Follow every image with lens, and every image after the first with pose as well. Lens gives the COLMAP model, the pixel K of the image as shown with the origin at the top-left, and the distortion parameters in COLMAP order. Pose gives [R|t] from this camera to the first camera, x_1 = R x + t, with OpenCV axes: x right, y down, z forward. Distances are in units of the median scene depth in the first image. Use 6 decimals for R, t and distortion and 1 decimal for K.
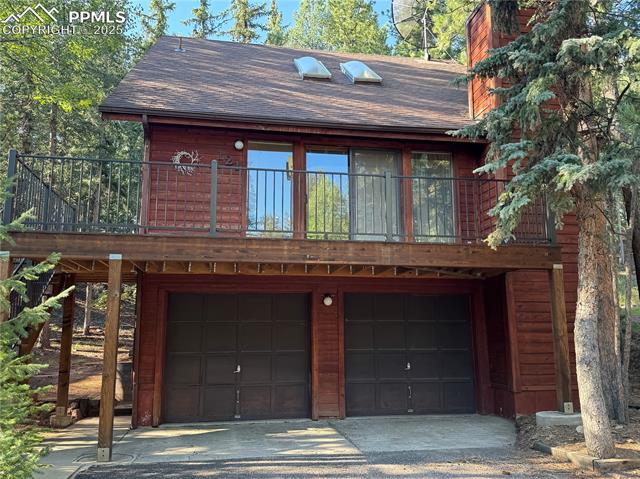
lens RADIAL K [[556.0, 0, 319.9], [0, 556.0, 242.7], [0, 0, 1]] dist [0.103388, -0.007310]
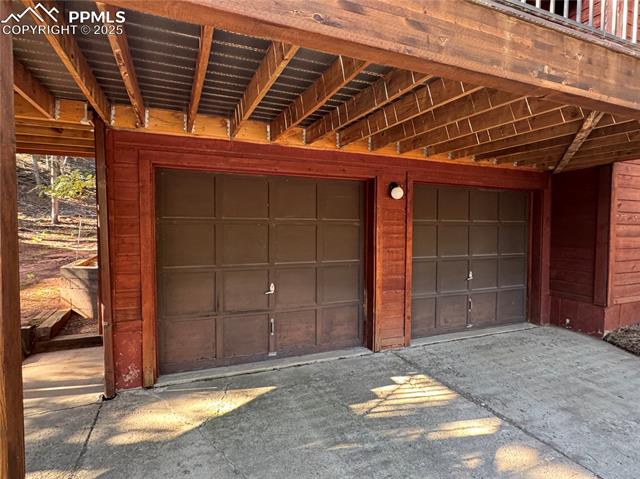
lens RADIAL K [[354.0, 0, 318.8], [0, 354.0, 239.4], [0, 0, 1]] dist [0.007419, 0.001504]
pose [[0.974996, 0.003940, 0.222188, -0.184931], [-0.049710, 0.978374, 0.200782, 0.078352], [-0.216591, -0.206807, 0.954106, 0.588083]]
